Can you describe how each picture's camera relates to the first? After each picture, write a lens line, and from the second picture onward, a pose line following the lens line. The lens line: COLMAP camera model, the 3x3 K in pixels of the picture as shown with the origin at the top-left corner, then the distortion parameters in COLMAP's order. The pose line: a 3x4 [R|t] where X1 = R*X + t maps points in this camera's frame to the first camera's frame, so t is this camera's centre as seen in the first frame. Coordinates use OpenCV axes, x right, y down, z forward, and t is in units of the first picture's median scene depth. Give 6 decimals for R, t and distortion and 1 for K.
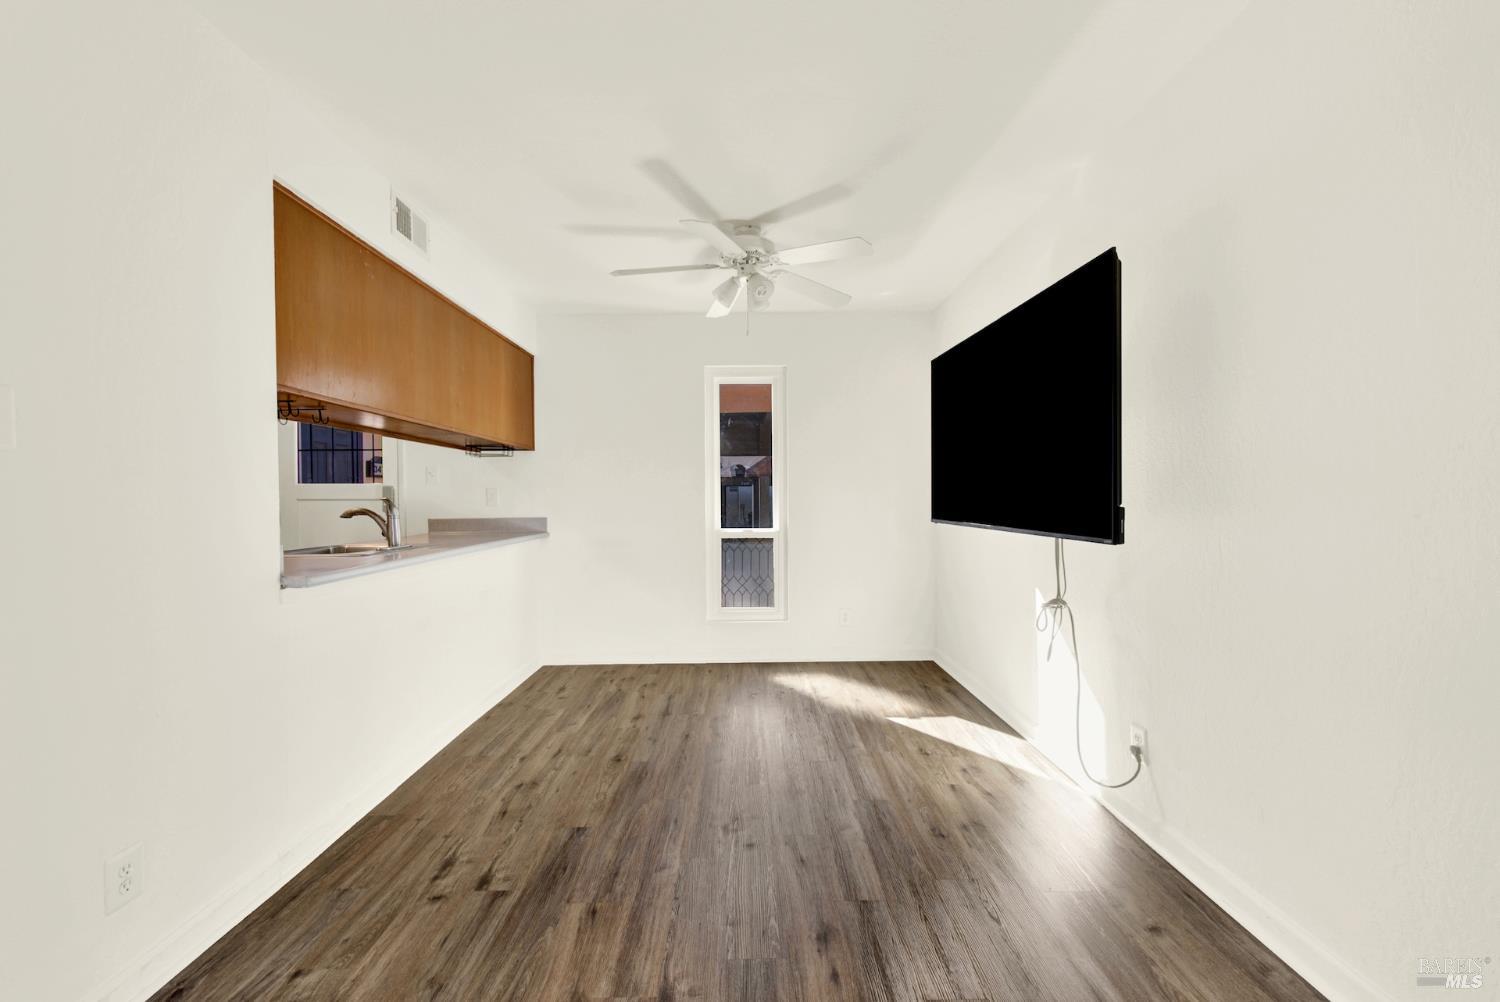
lens RADIAL K [[609.8, 0, 748.4], [0, 609.8, 503.5], [0, 0, 1]] dist [0.004057, -0.003976]
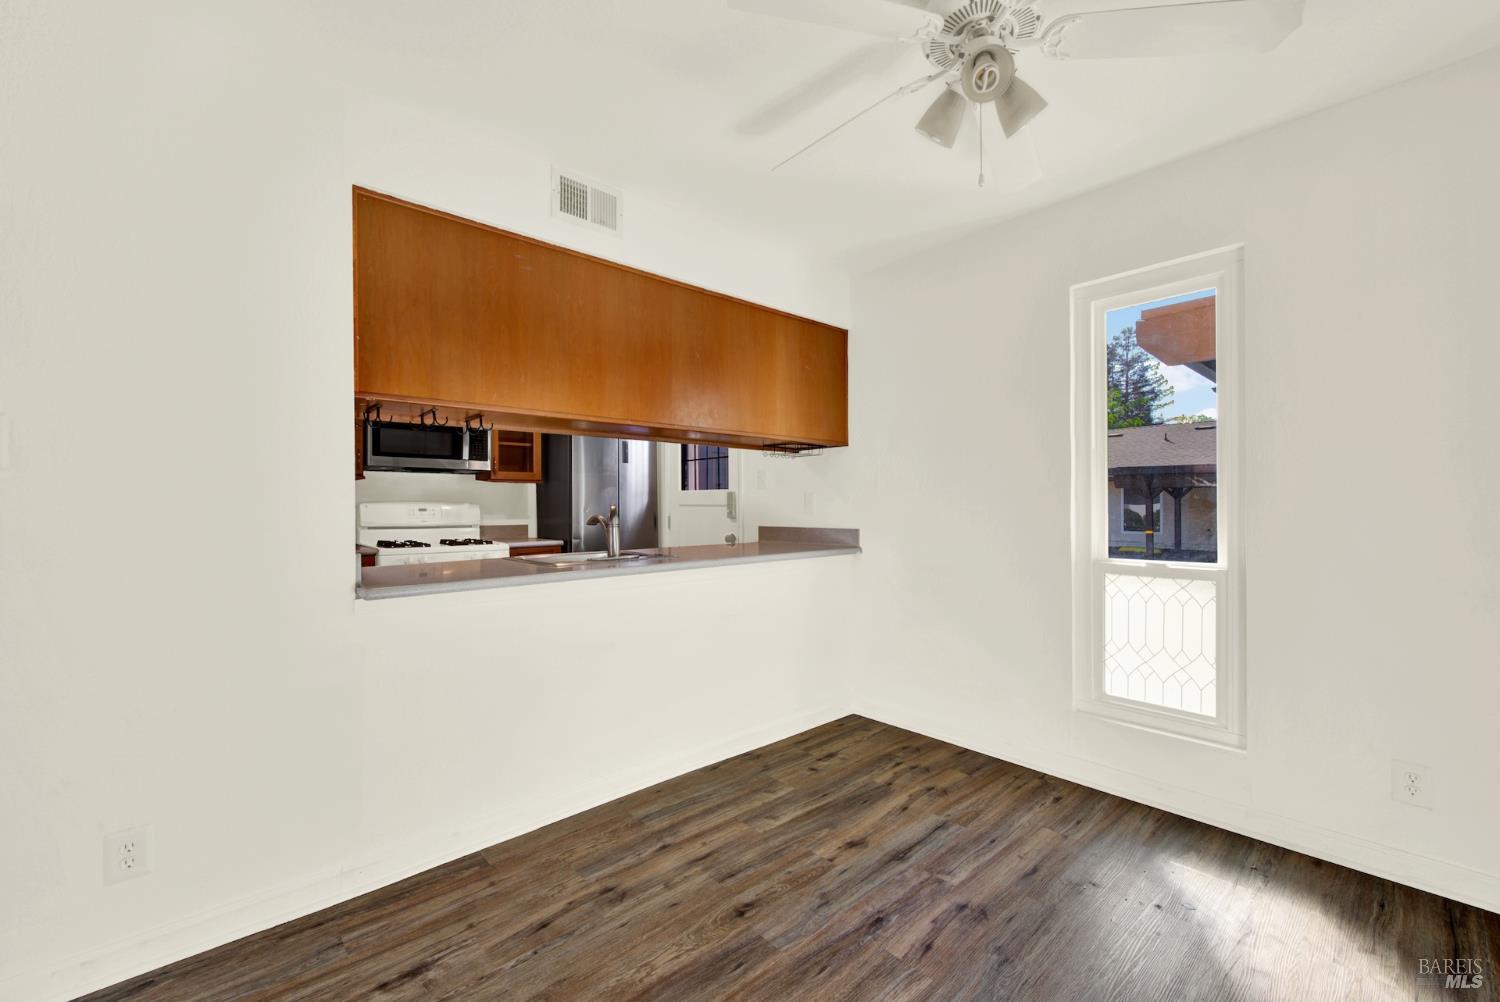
lens RADIAL K [[609.8, 0, 748.4], [0, 609.8, 503.5], [0, 0, 1]] dist [0.004057, -0.003976]
pose [[0.657883, 0.003089, -0.753114, 0.269907], [-0.007038, 0.999973, -0.002046, -0.011713], [0.753087, 0.006646, 0.657887, 0.563607]]
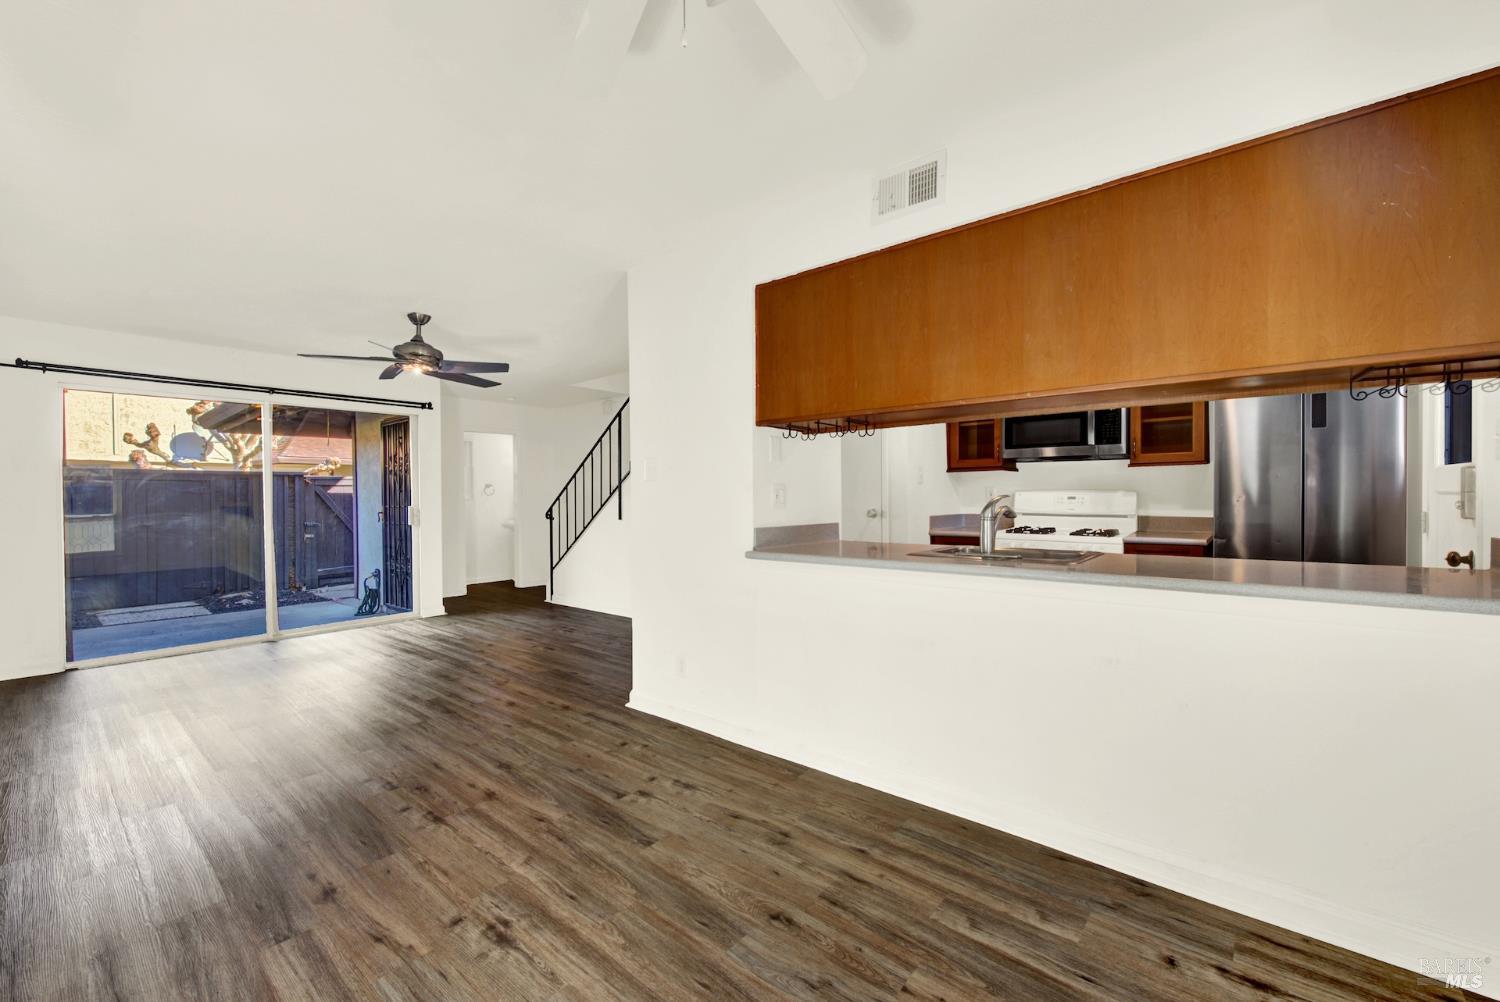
lens RADIAL K [[609.8, 0, 748.4], [0, 609.8, 503.5], [0, 0, 1]] dist [0.004057, -0.003976]
pose [[-0.653683, 0.021717, -0.756457, 0.264502], [0.005601, 0.999700, 0.023860, -0.020604], [0.756748, 0.011360, -0.653608, 1.350327]]
